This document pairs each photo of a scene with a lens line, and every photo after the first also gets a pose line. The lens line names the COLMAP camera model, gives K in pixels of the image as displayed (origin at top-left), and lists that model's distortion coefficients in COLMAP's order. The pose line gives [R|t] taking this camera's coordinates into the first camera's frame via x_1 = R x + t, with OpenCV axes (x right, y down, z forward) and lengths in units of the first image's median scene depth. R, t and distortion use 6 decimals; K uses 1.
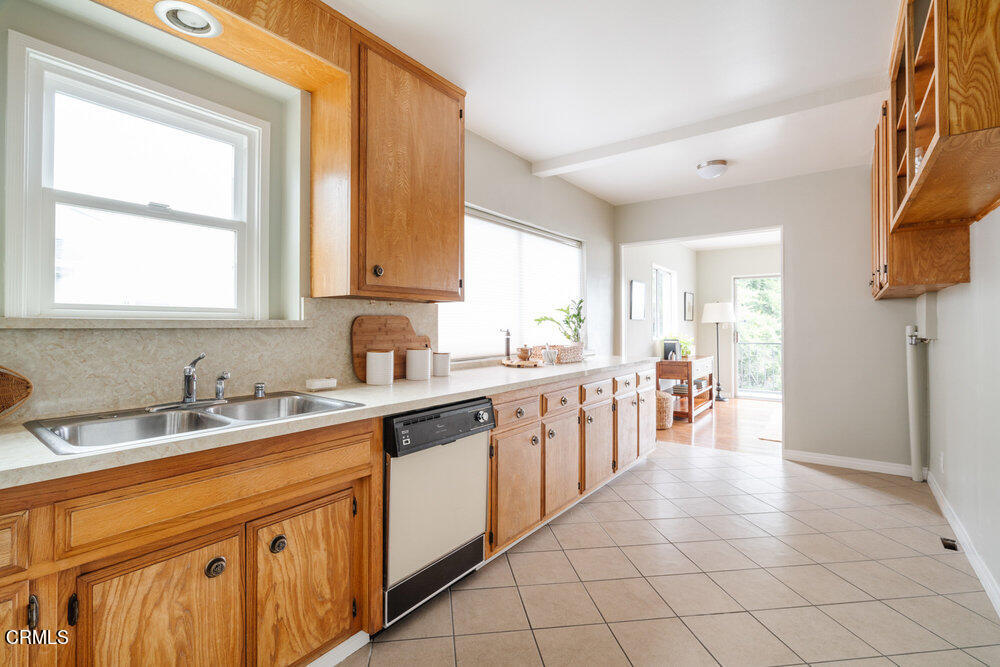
lens RADIAL K [[462.5, 0, 492.5], [0, 462.5, 320.5], [0, 0, 1]] dist [0.001636, 0.000047]
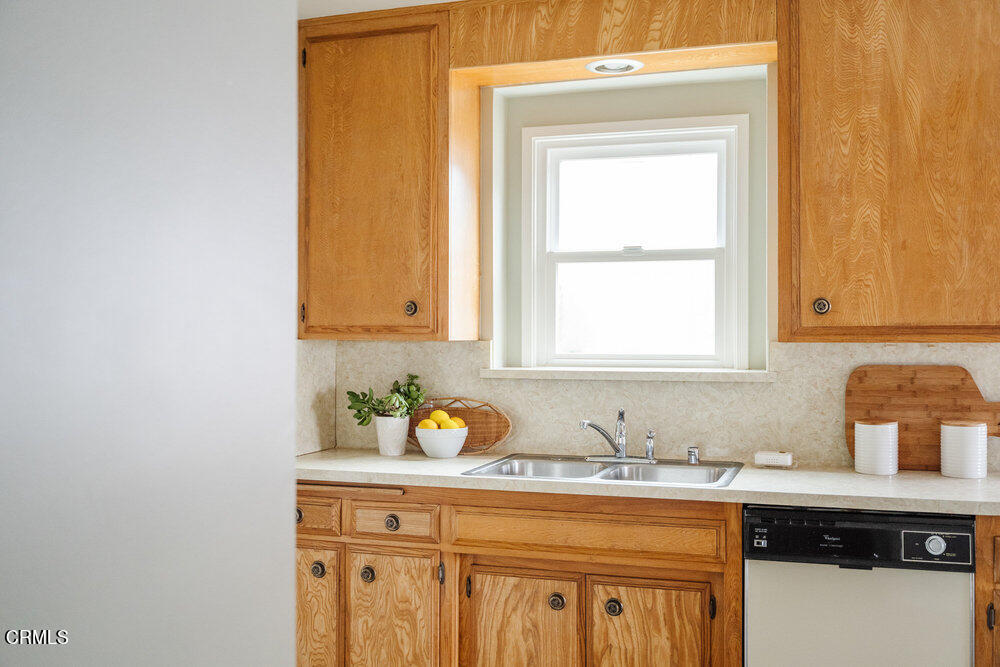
lens RADIAL K [[1066.7, 0, 501.2], [0, 1066.7, 333.2], [0, 0, 1]] dist [0.026950, 0.000000]
pose [[0.334078, 0.005871, -0.942527, 1.487975], [0.010490, 0.999895, 0.009947, -0.117752], [0.942487, -0.013211, 0.333981, 0.017313]]
